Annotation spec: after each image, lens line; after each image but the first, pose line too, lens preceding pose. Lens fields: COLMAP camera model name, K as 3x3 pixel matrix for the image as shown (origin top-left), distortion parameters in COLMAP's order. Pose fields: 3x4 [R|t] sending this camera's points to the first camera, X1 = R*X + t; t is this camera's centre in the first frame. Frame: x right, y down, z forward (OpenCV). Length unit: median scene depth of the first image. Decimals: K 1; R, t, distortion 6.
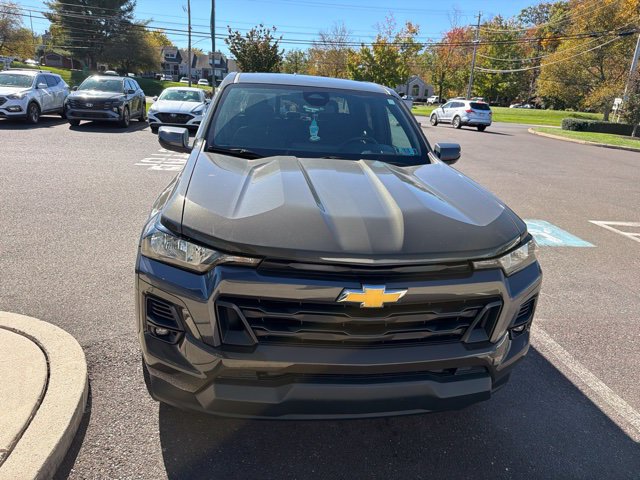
lens RADIAL K [[449.8, 0, 316.8], [0, 449.8, 237.0], [0, 0, 1]] dist [0.022012, -0.029568]
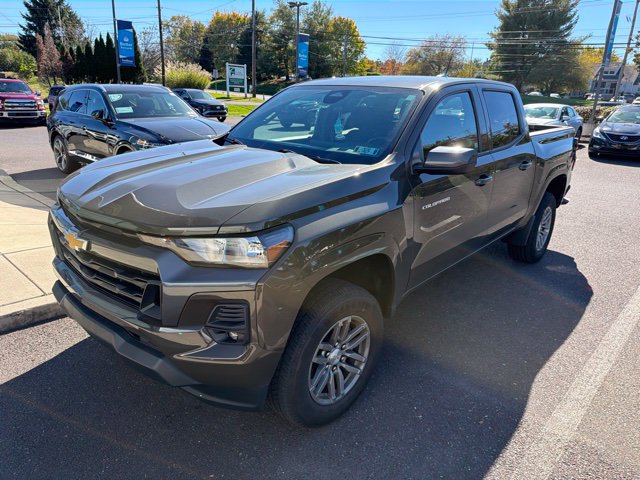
lens RADIAL K [[449.8, 0, 318.6], [0, 449.8, 241.2], [0, 0, 1]] dist [0.022012, -0.029568]
pose [[0.650588, 0.195216, -0.733911, 0.149005], [-0.221747, 0.973114, 0.062271, -0.009292], [0.726336, 0.122230, 0.676385, 0.064057]]
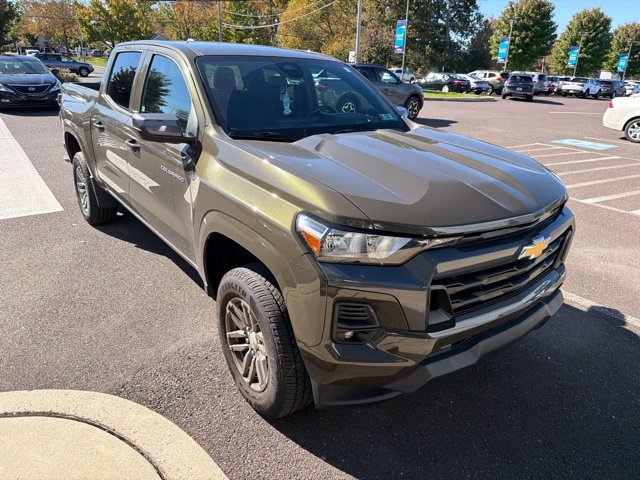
lens RADIAL K [[449.8, 0, 313.2], [0, 449.8, 233.3], [0, 0, 1]] dist [0.022012, -0.029568]
pose [[0.867986, -0.208484, 0.450705, -0.088245], [0.173128, 0.977703, 0.118843, -0.013958], [-0.465433, -0.025125, 0.884727, 0.023162]]
